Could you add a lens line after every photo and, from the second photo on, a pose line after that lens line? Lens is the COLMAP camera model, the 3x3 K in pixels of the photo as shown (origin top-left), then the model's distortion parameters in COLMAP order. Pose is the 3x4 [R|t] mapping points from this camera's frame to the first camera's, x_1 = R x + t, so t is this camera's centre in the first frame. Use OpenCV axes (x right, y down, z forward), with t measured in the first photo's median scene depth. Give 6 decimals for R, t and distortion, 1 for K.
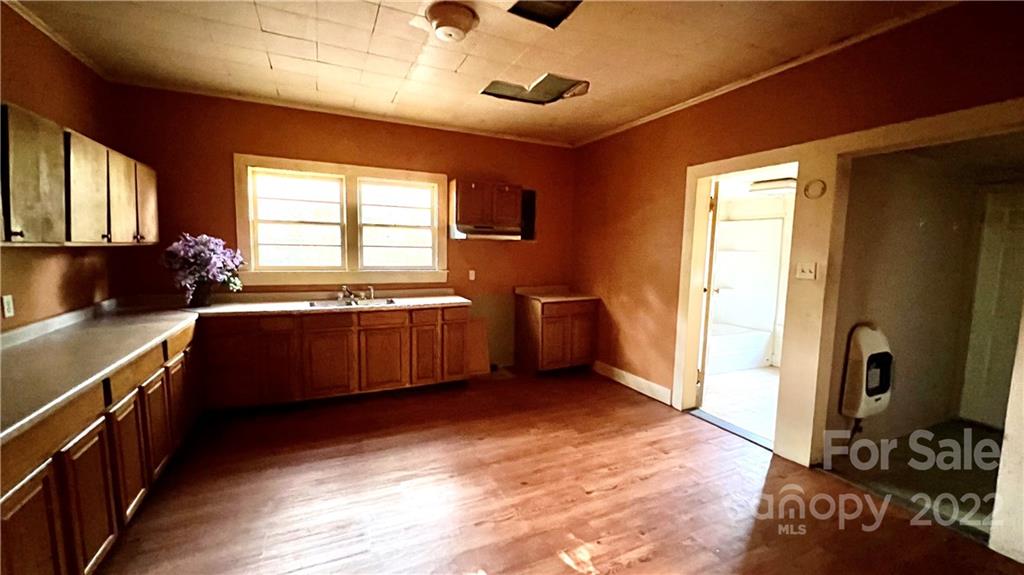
lens RADIAL K [[413.4, 0, 512.0], [0, 413.4, 287.5], [0, 0, 1]] dist [-0.000313, -0.000026]
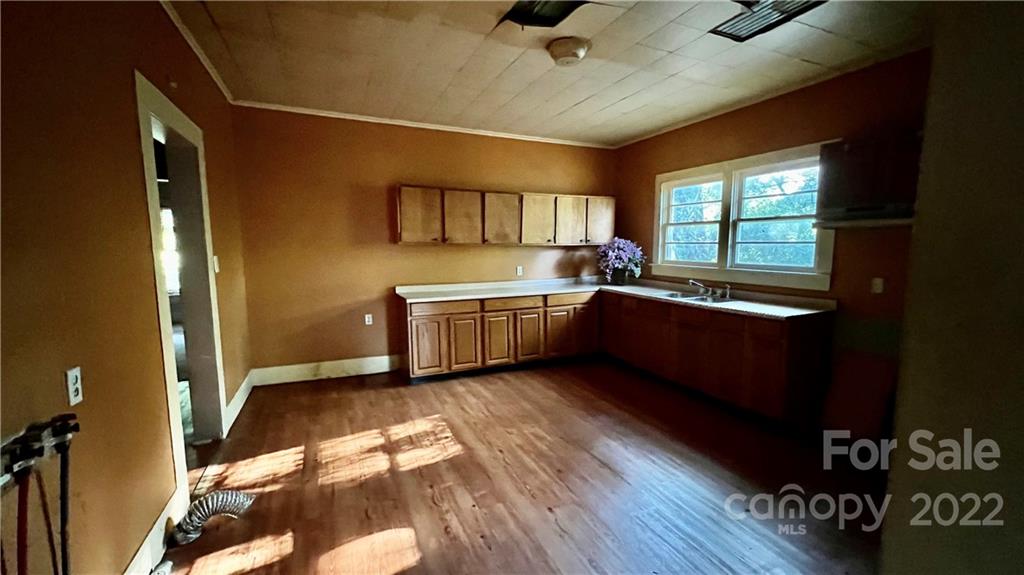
lens RADIAL K [[413.4, 0, 512.0], [0, 413.4, 287.5], [0, 0, 1]] dist [-0.000313, -0.000026]
pose [[-0.014060, 0.085478, -0.996241, 0.840231], [-0.095218, 0.991697, 0.086432, -0.043729], [0.995357, 0.096075, -0.005804, 0.703835]]
